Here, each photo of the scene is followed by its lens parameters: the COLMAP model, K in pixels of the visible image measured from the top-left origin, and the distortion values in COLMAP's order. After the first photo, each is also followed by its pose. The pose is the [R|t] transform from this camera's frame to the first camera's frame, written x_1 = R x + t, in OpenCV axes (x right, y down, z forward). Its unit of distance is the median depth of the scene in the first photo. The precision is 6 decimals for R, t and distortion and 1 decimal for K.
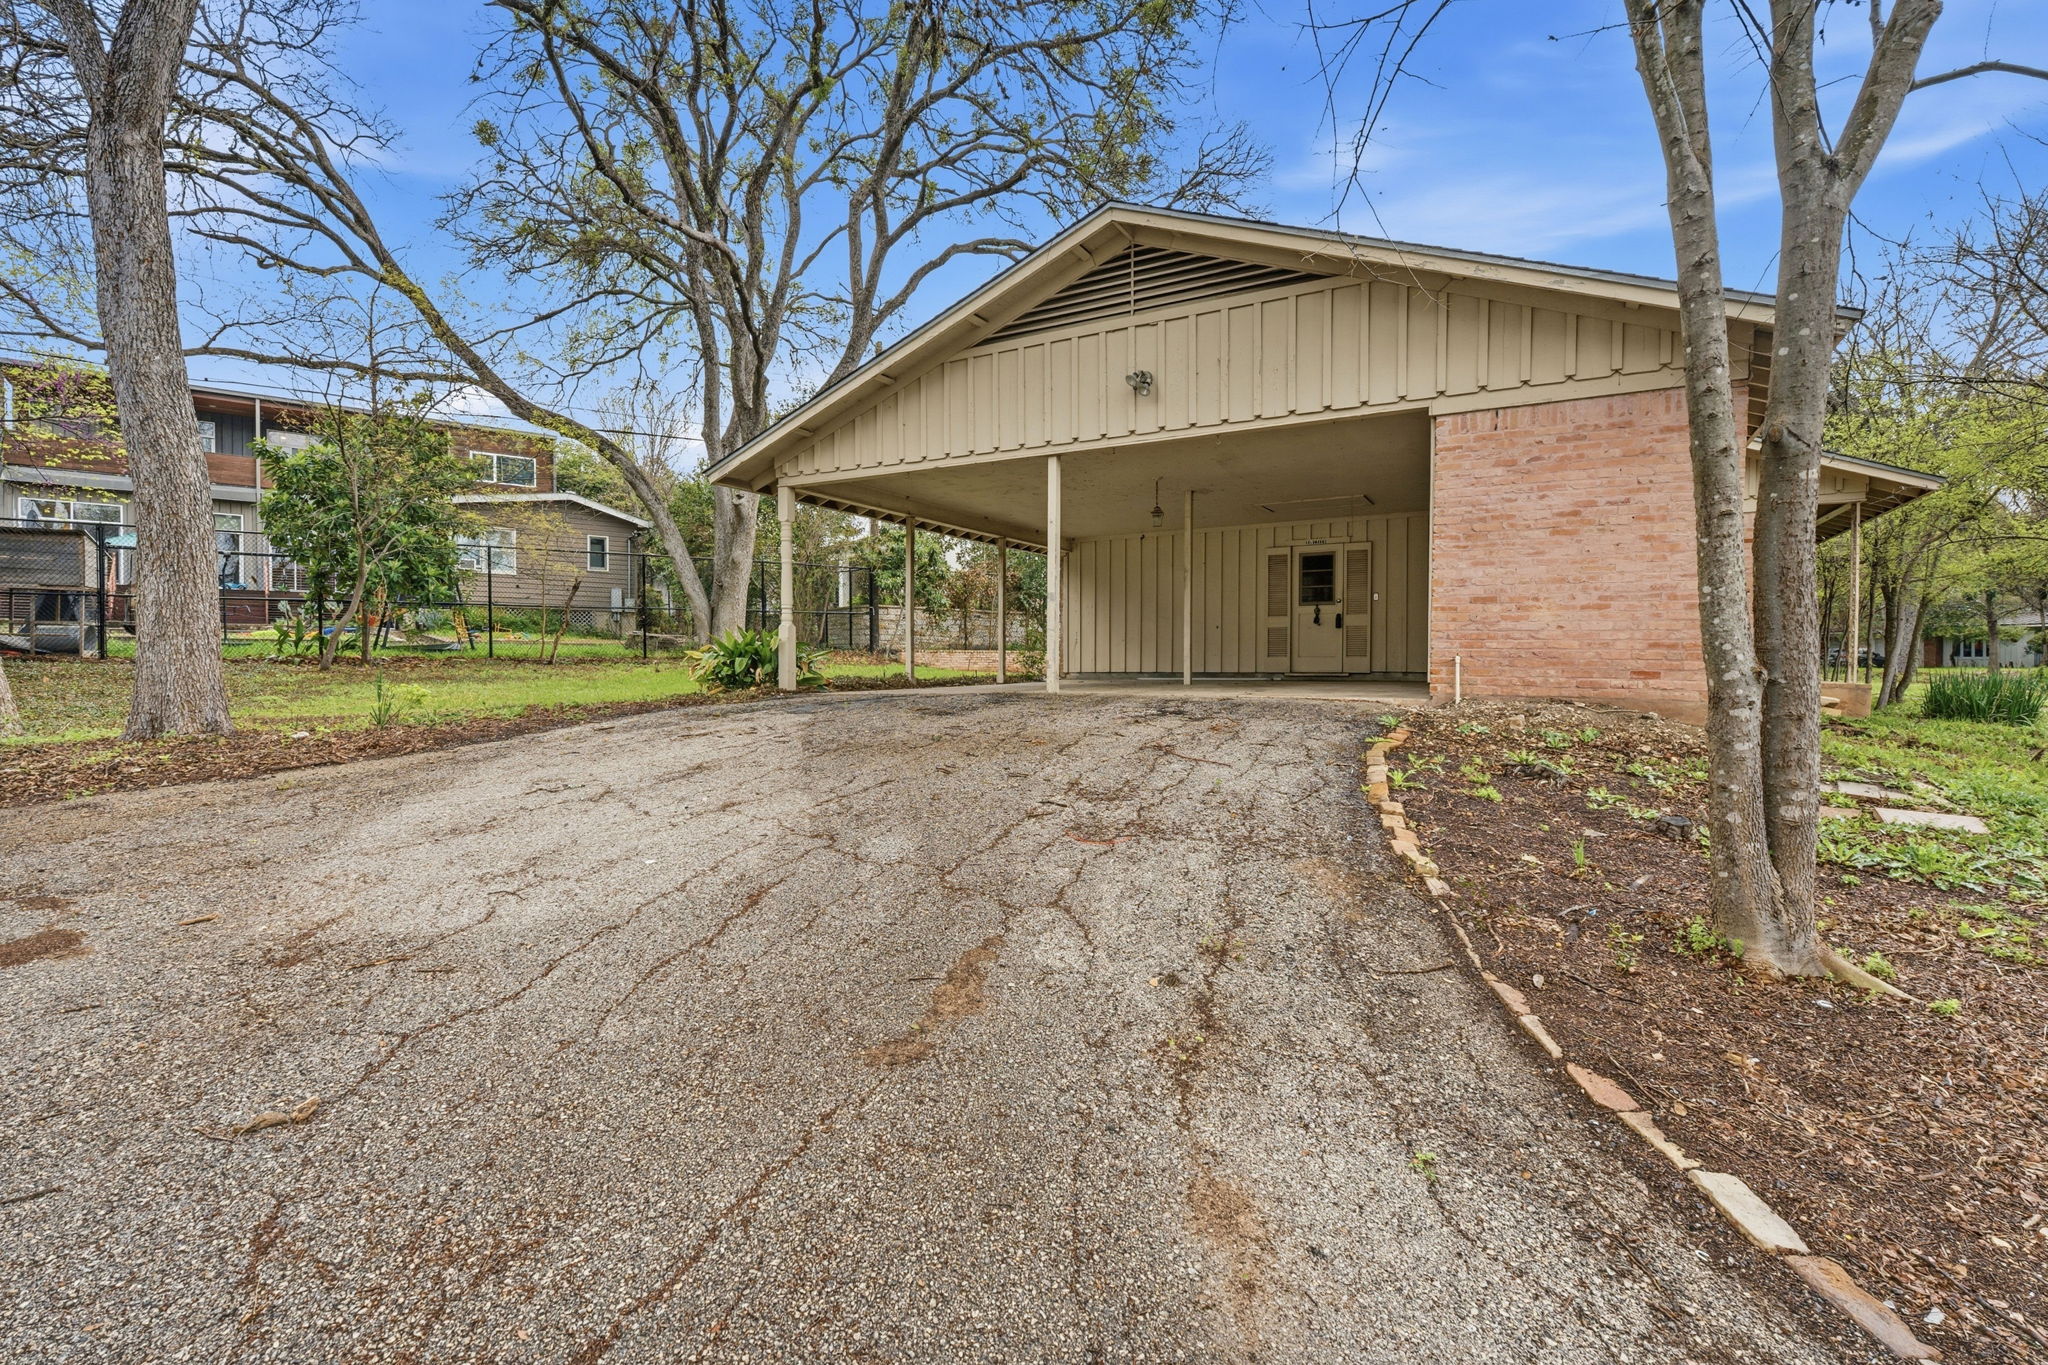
lens RADIAL K [[972.5, 0, 1024.0], [0, 972.5, 682.5], [0, 0, 1]] dist [-0.020069, -0.000336]
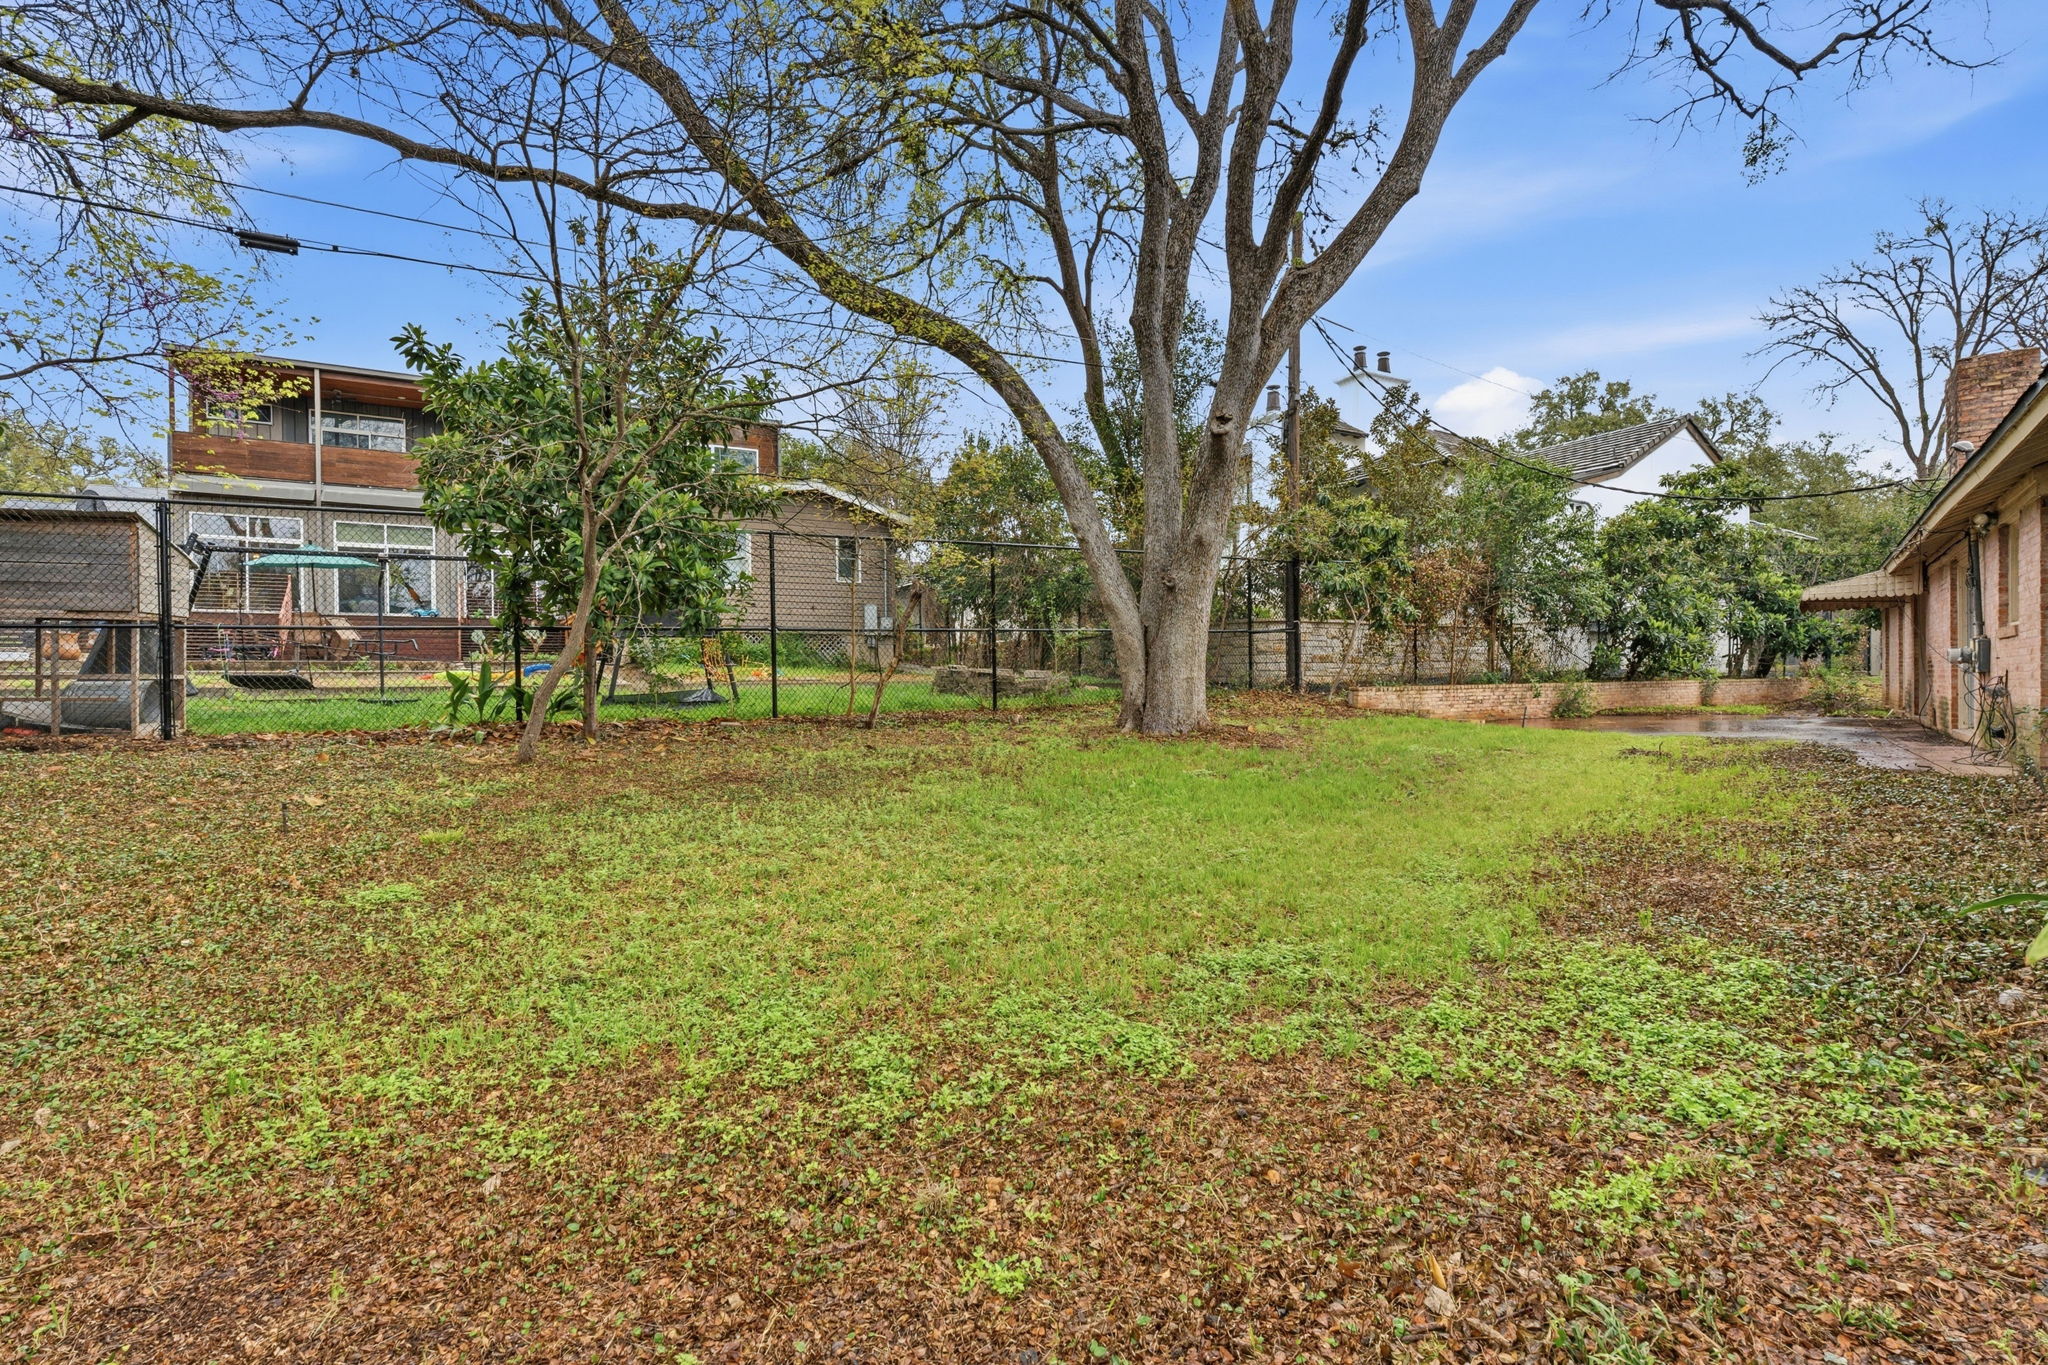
lens RADIAL K [[996.3, 0, 999.6], [0, 996.3, 693.1], [0, 0, 1]] dist [-0.015408, 0.000543]
pose [[0.983260, -0.010663, -0.181896, -0.338114], [0.009501, 0.999929, -0.007260, -0.039281], [0.181961, 0.005411, 0.983291, 0.465624]]
